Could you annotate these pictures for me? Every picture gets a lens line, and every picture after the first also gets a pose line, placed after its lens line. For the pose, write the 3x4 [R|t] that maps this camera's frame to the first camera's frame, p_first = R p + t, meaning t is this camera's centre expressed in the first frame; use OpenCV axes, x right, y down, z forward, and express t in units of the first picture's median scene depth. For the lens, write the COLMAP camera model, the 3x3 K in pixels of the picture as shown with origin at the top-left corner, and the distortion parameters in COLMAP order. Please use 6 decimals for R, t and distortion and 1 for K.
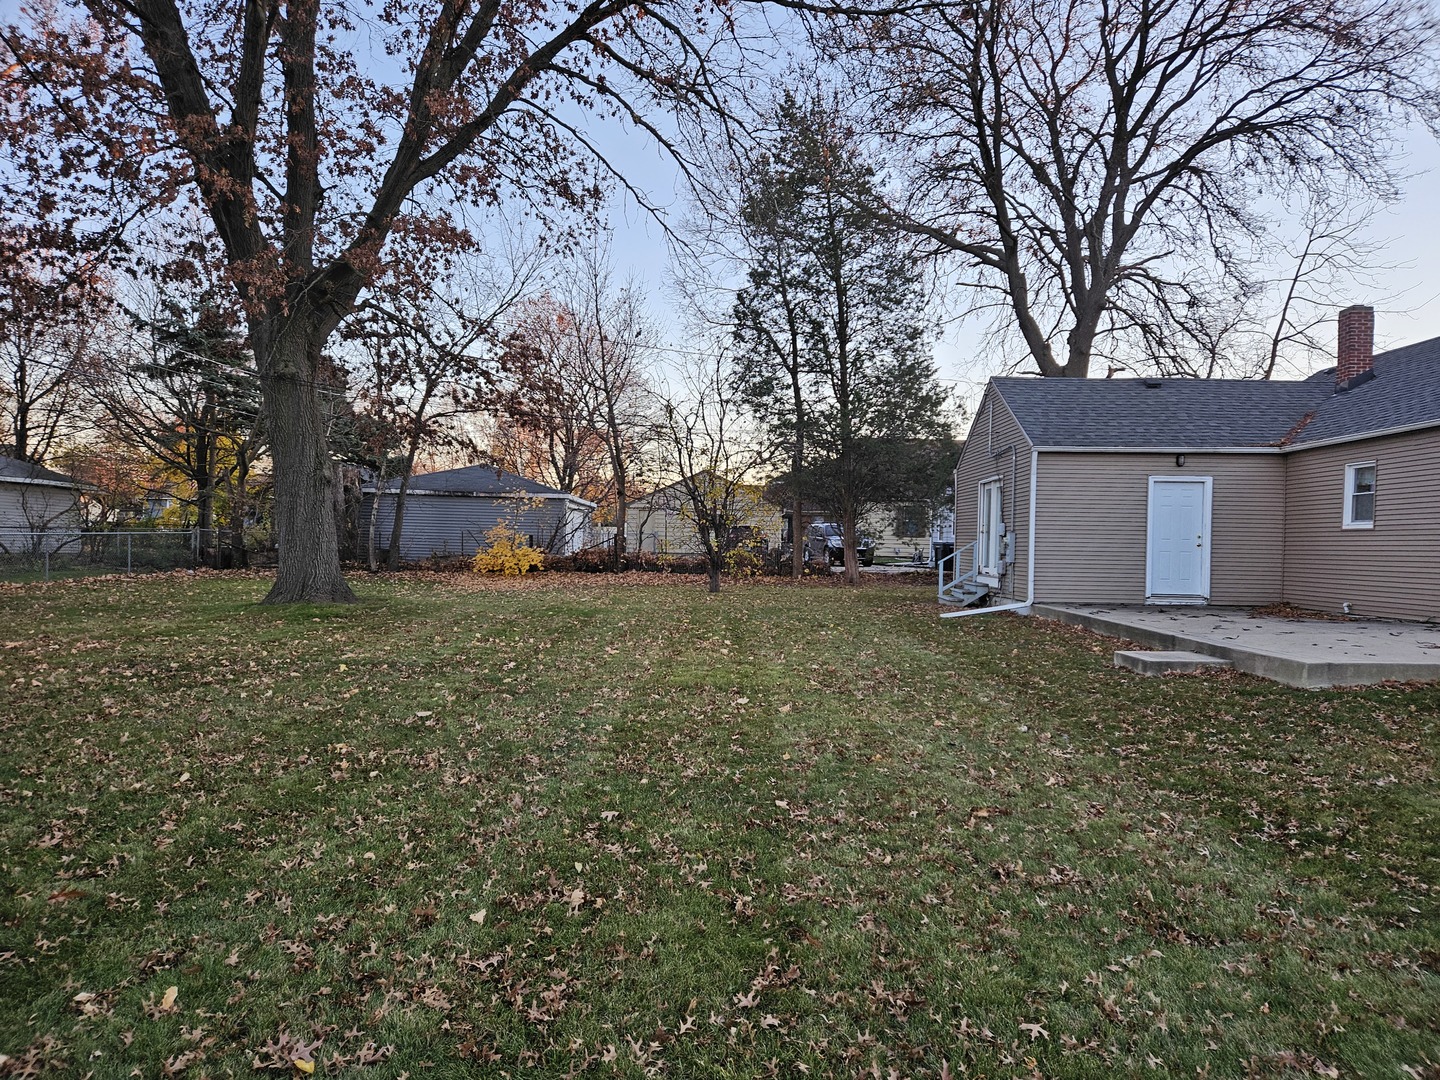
lens RADIAL K [[986.1, 0, 723.6], [0, 986.1, 546.1], [0, 0, 1]] dist [0.110222, -0.068945]
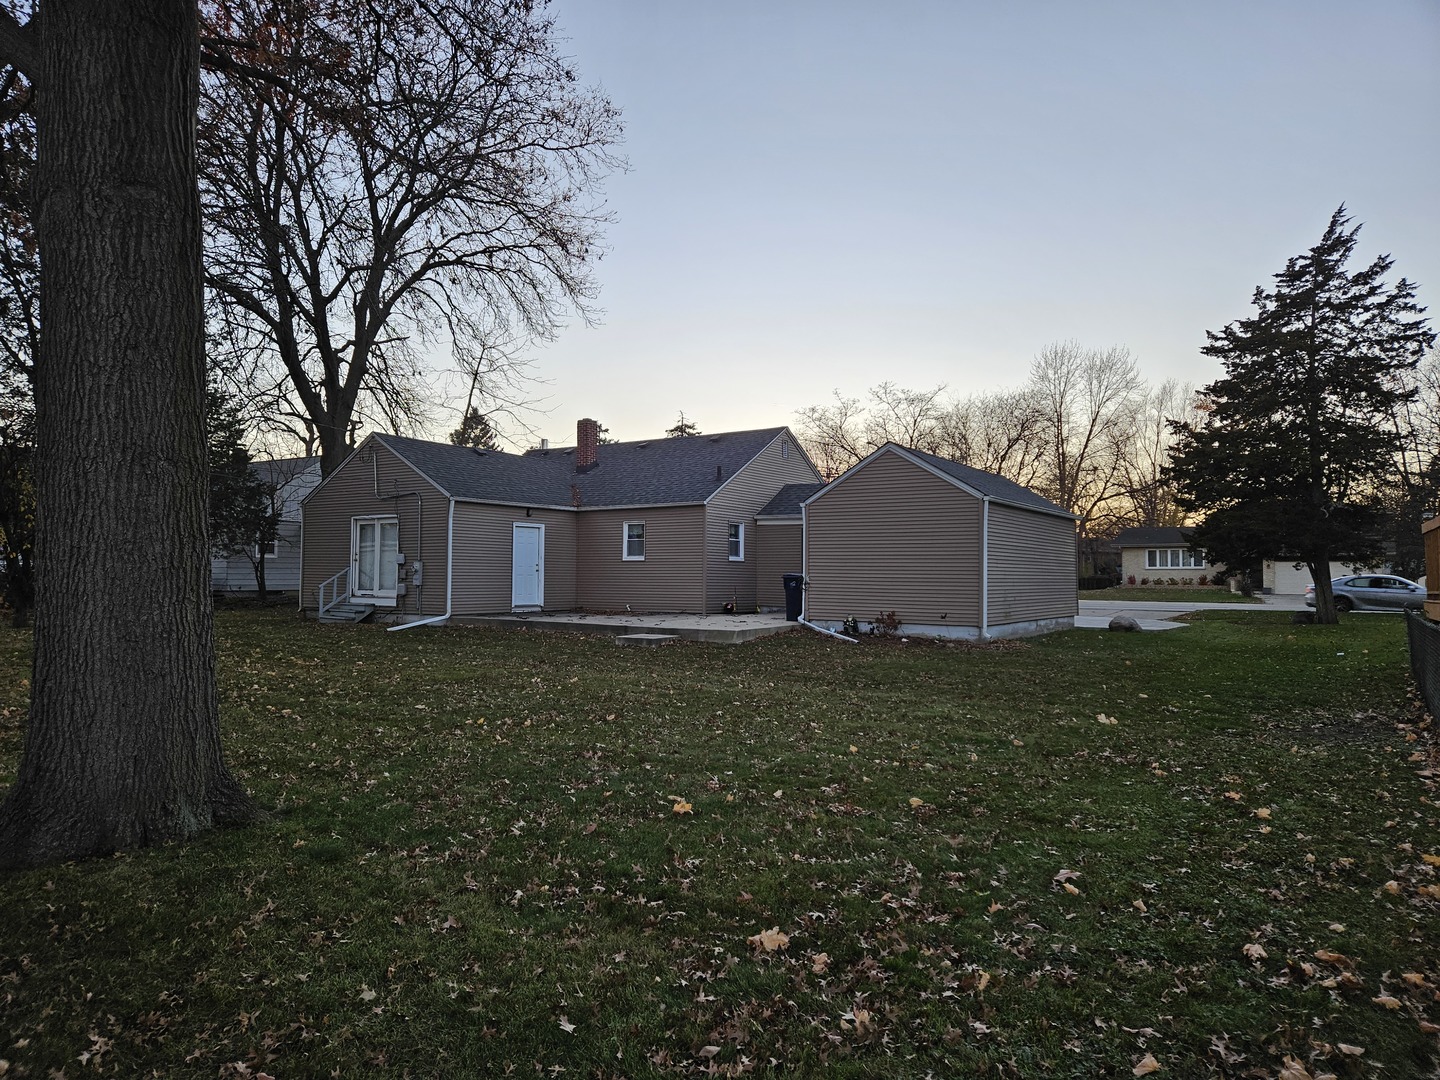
lens RADIAL K [[986.1, 0, 723.5], [0, 986.1, 540.7], [0, 0, 1]] dist [0.110222, -0.068945]
pose [[0.561796, 0.018813, 0.827062, -0.494810], [0.004554, 0.999656, -0.025833, -0.005299], [-0.827264, 0.018279, 0.561517, -0.028114]]
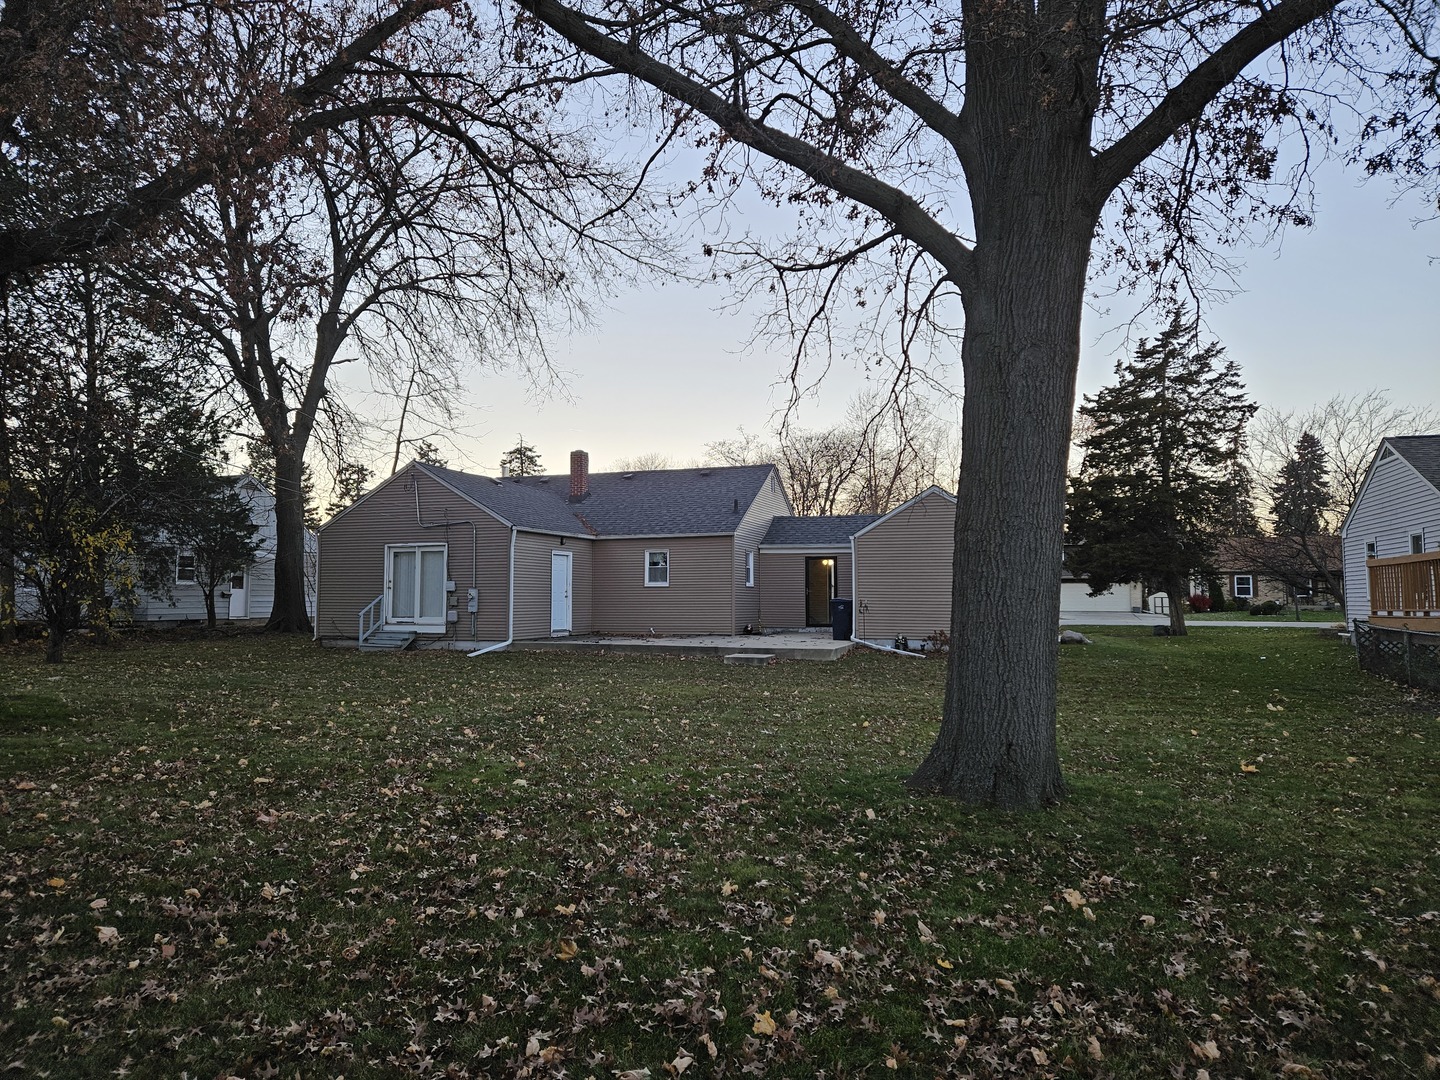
lens RADIAL K [[986.1, 0, 727.9], [0, 986.1, 535.1], [0, 0, 1]] dist [0.110222, -0.068945]
pose [[0.332019, 0.045026, 0.942197, -0.755600], [0.009354, 0.998654, -0.051020, -0.013432], [-0.943226, 0.025753, 0.331151, 0.236097]]
